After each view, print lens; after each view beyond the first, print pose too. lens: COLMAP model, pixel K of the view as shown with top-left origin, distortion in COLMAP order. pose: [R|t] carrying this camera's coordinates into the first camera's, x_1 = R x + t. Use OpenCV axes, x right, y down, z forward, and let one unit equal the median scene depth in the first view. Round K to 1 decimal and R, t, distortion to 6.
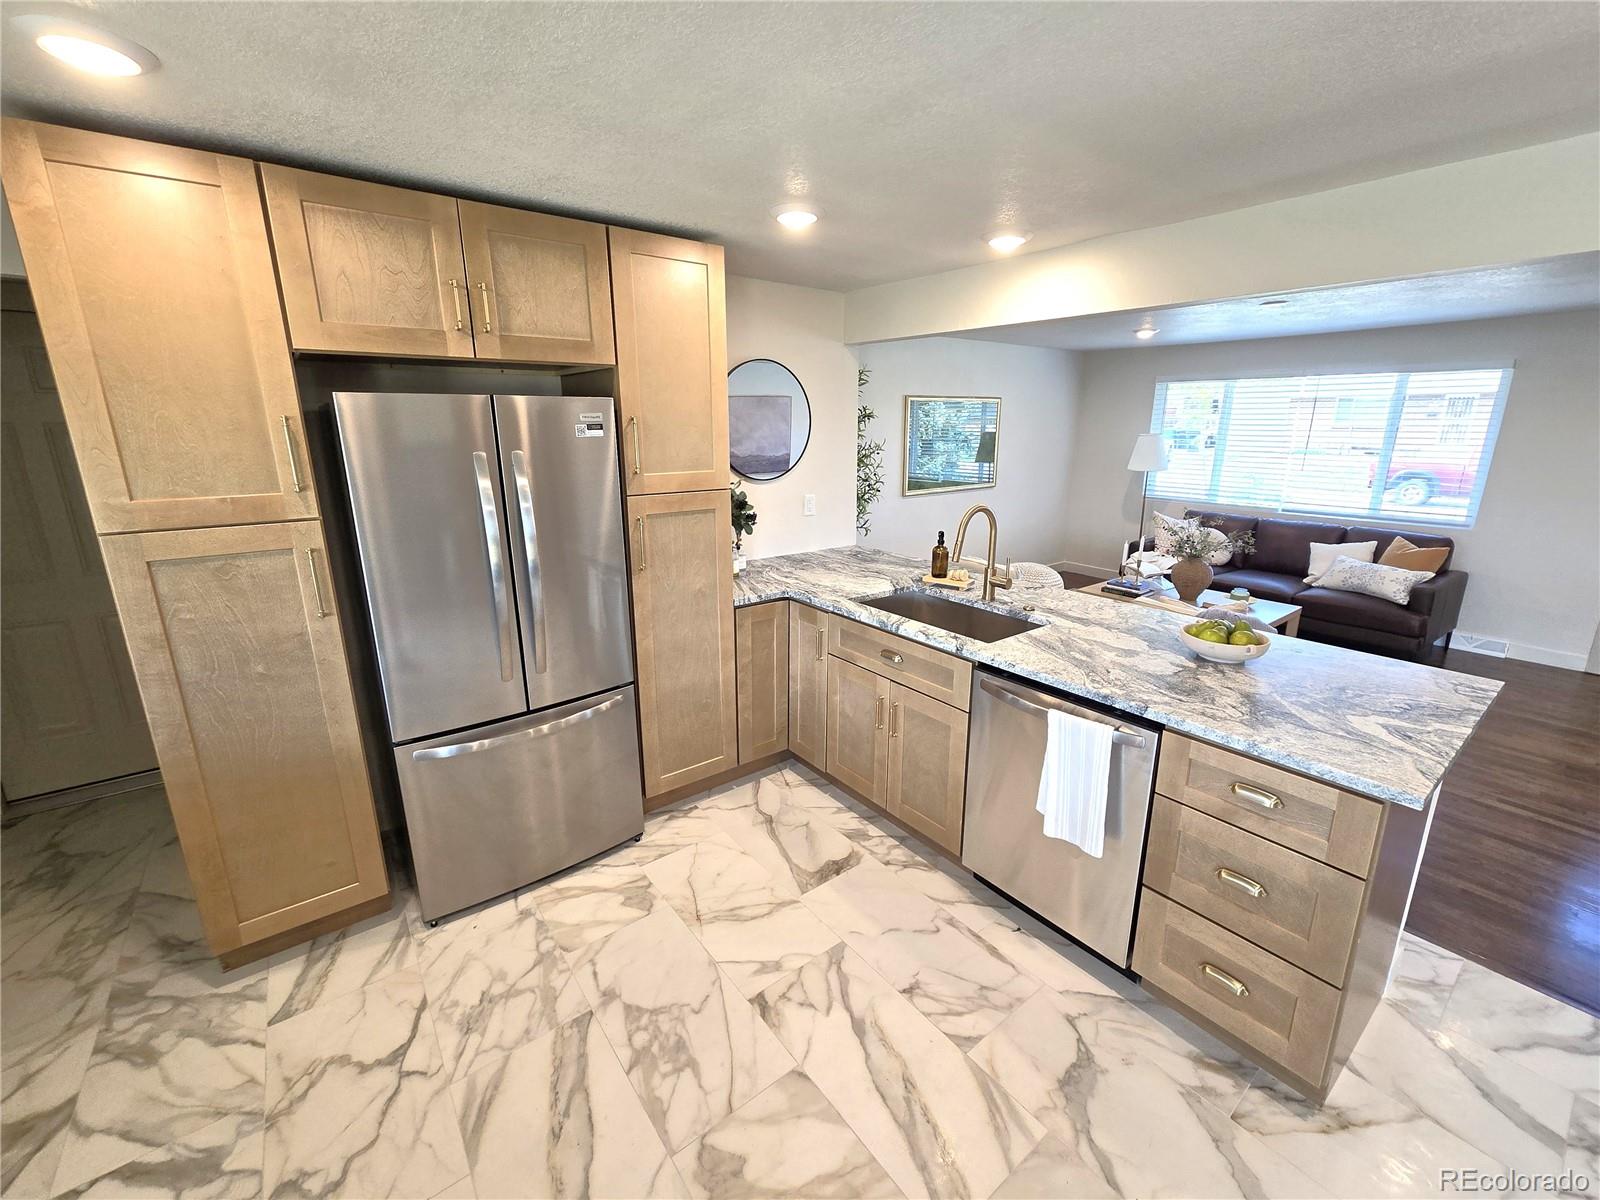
lens RADIAL K [[658.4, 0, 802.9], [0, 658.4, 589.3], [0, 0, 1]] dist [0.000294, 0.000148]
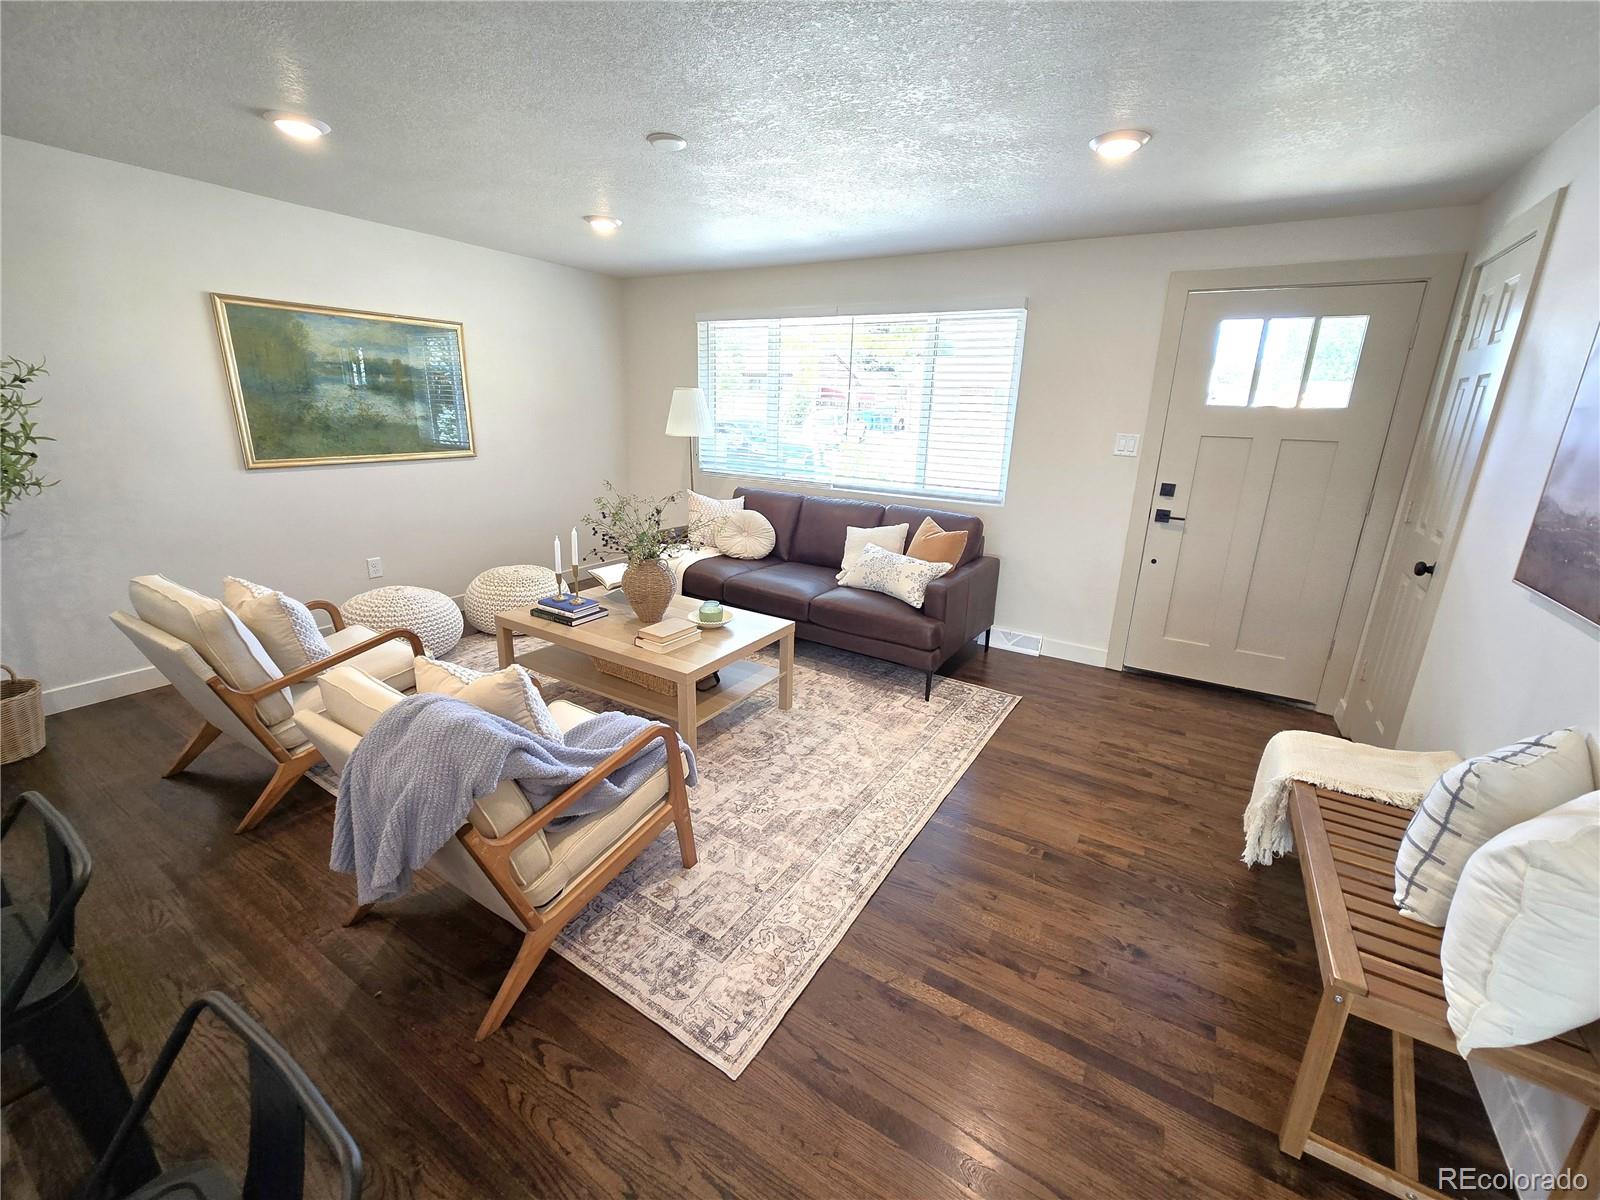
lens RADIAL K [[656.6, 0, 801.4], [0, 656.6, 590.0], [0, 0, 1]] dist [-0.000551, 0.000183]
pose [[0.933182, -0.066279, 0.353240, 1.047384], [0.055717, 0.997645, 0.039998, -0.071500], [-0.355060, -0.017644, 0.934677, 0.678955]]
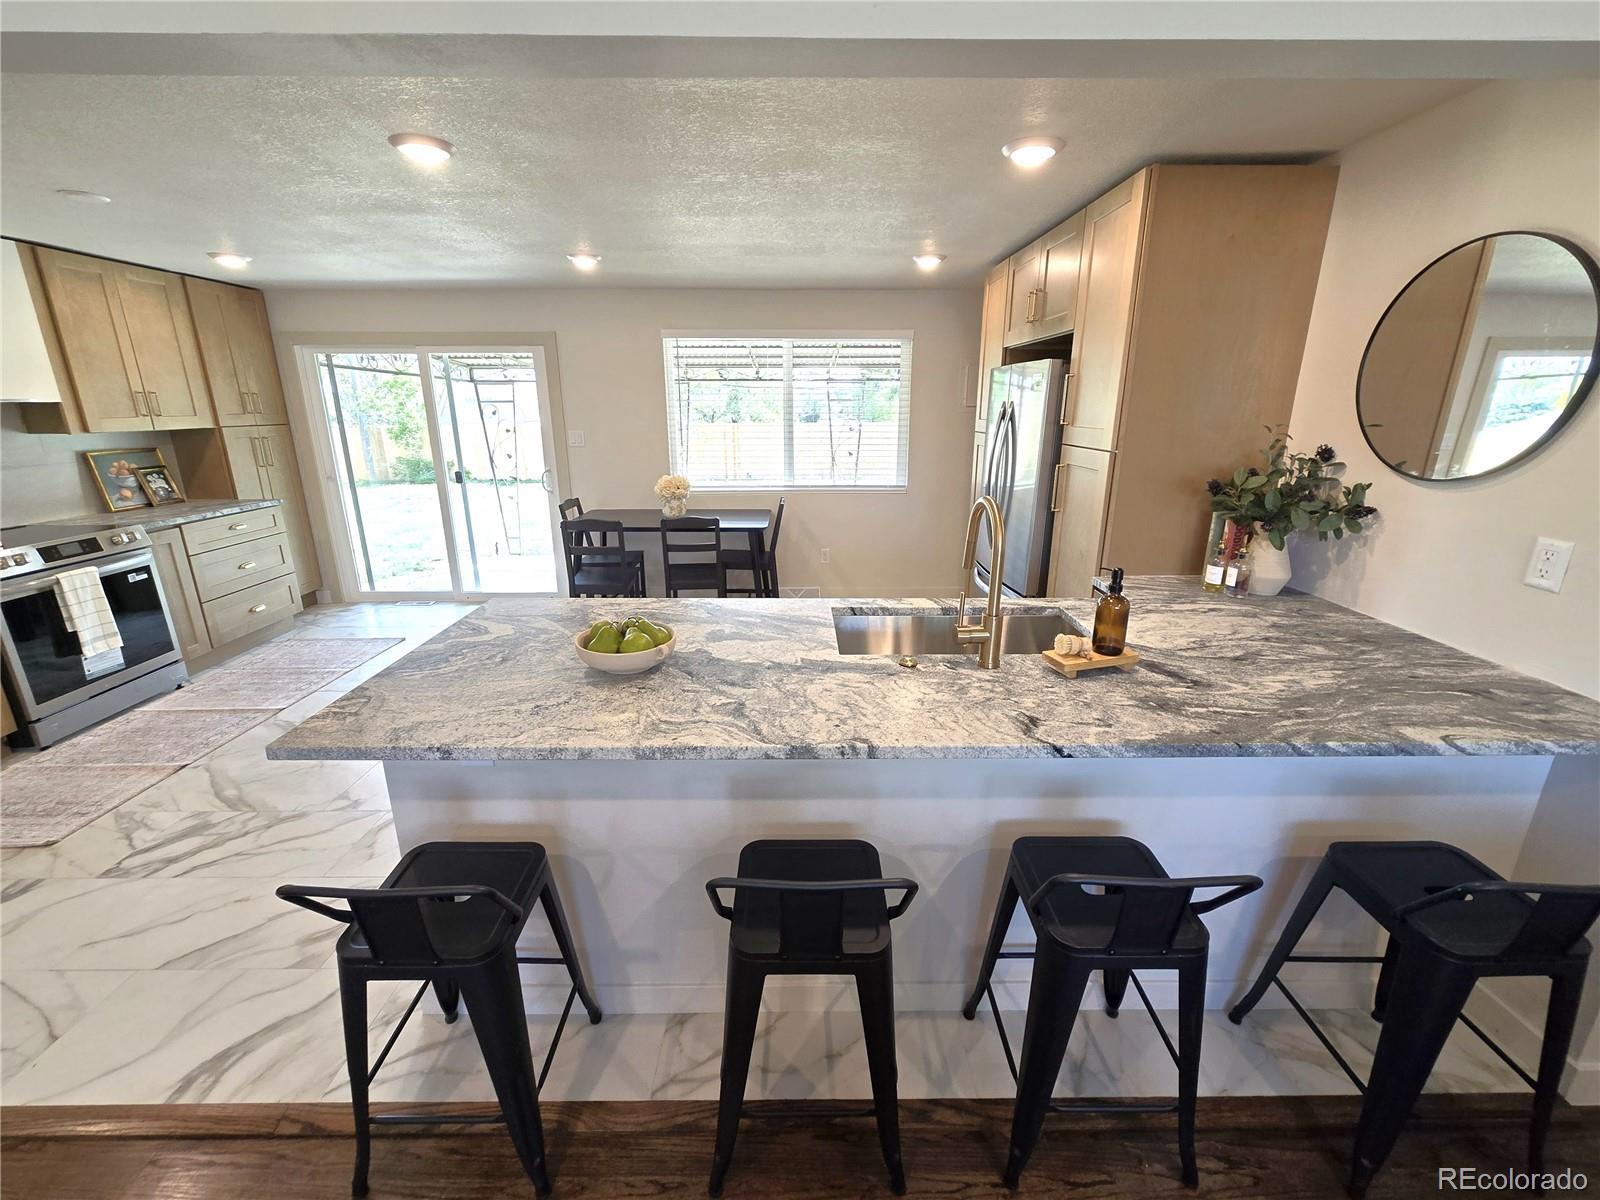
lens RADIAL K [[656.6, 0, 801.4], [0, 656.6, 590.0], [0, 0, 1]] dist [-0.000551, 0.000183]
pose [[-0.597971, 0.219229, -0.770953, 1.055786], [-0.198899, 0.891194, 0.407692, -0.324209], [0.776447, 0.397130, -0.489304, 1.453506]]
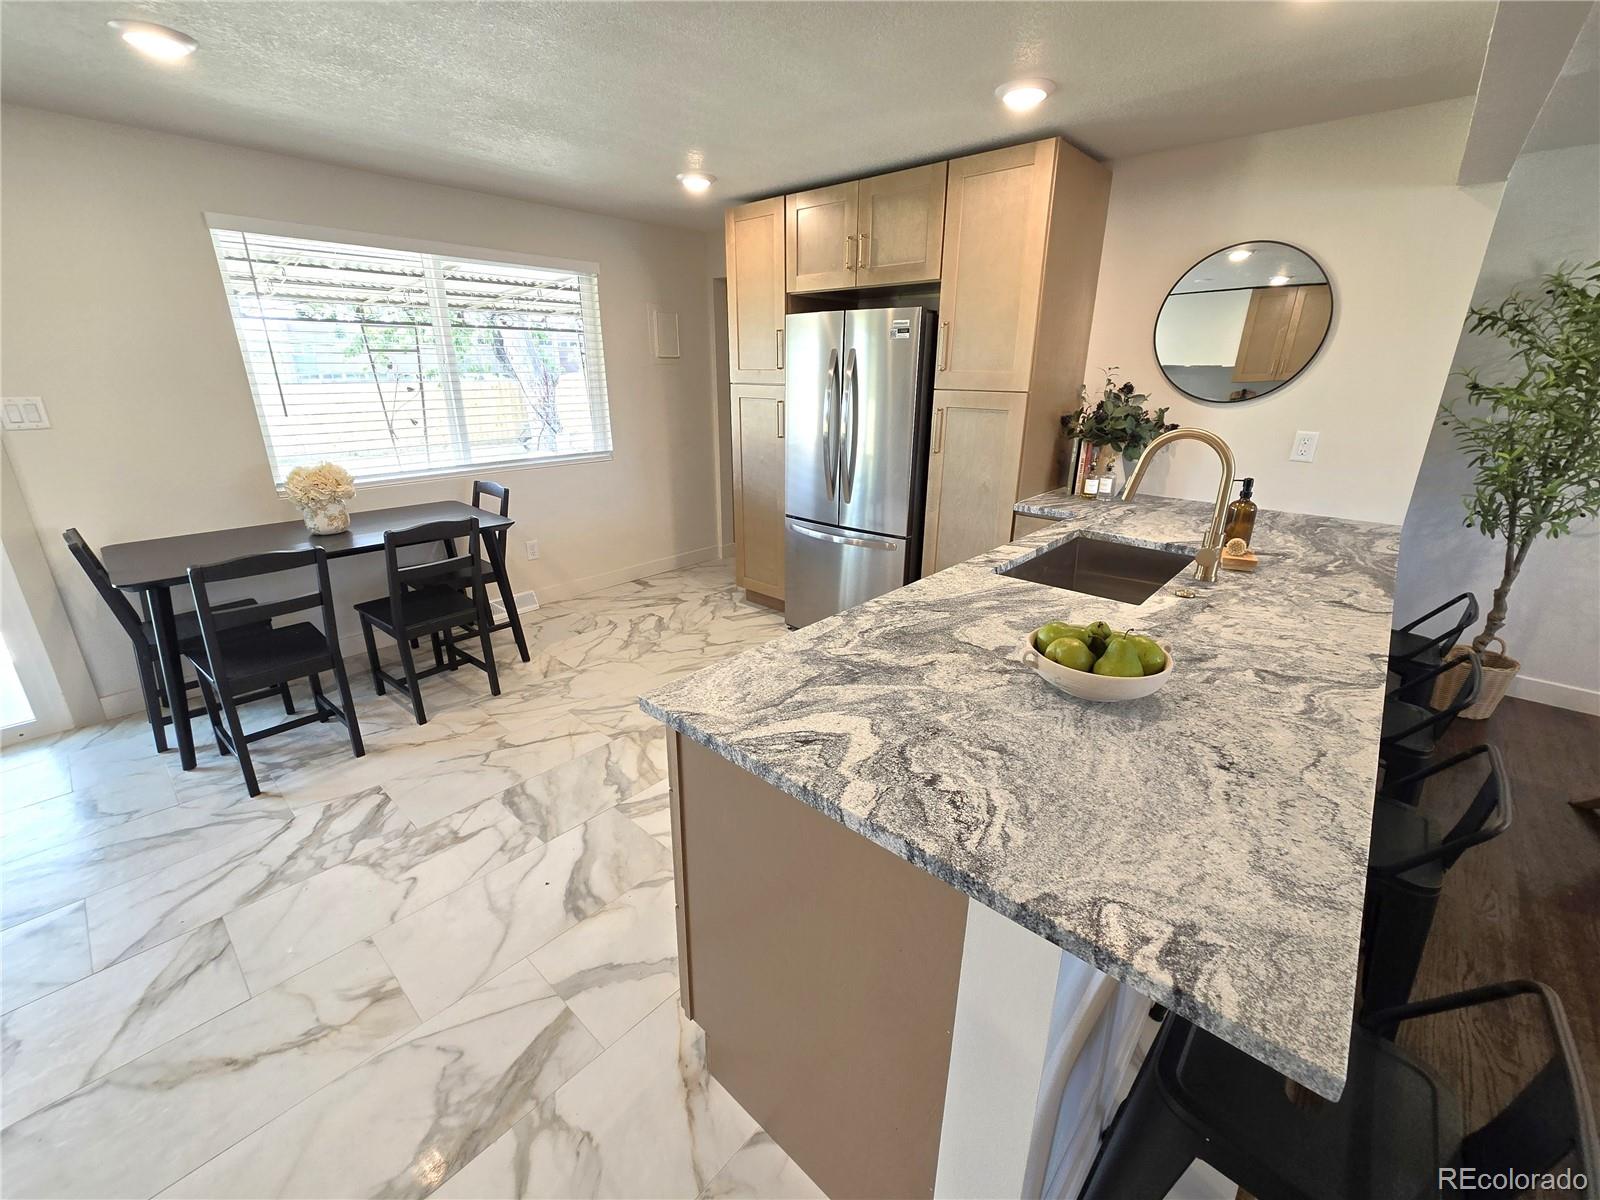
lens RADIAL K [[656.6, 0, 801.4], [0, 656.6, 590.0], [0, 0, 1]] dist [-0.000551, 0.000183]
pose [[0.186624, 0.318176, -0.929481, 1.058363], [-0.250179, 0.930304, 0.268226, -0.065212], [0.950043, 0.182479, 0.253218, 0.575697]]
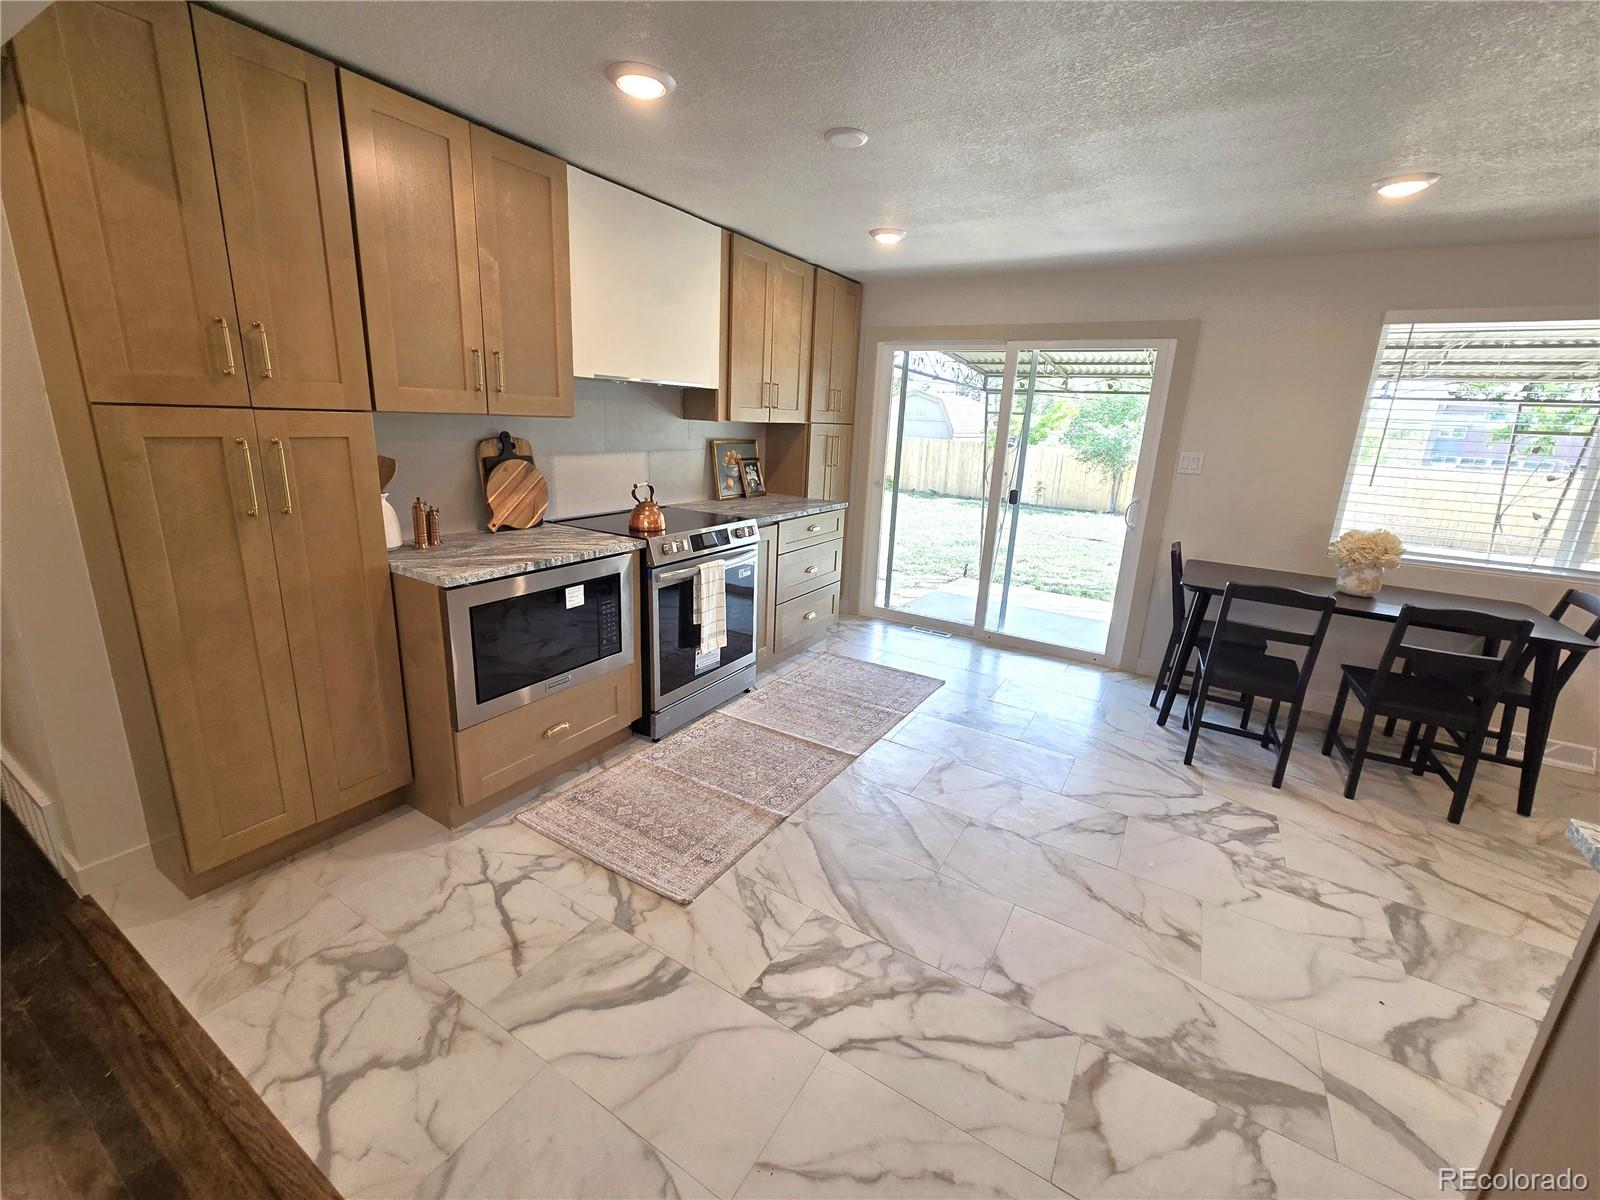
lens RADIAL K [[660.9, 0, 806.1], [0, 660.9, 585.6], [0, 0, 1]] dist [0.001220, 0.000536]
pose [[-0.928697, 0.049014, -0.367587, 1.210705], [-0.138115, 0.874199, 0.465511, -0.088293], [0.344160, 0.483088, -0.805096, 0.708380]]
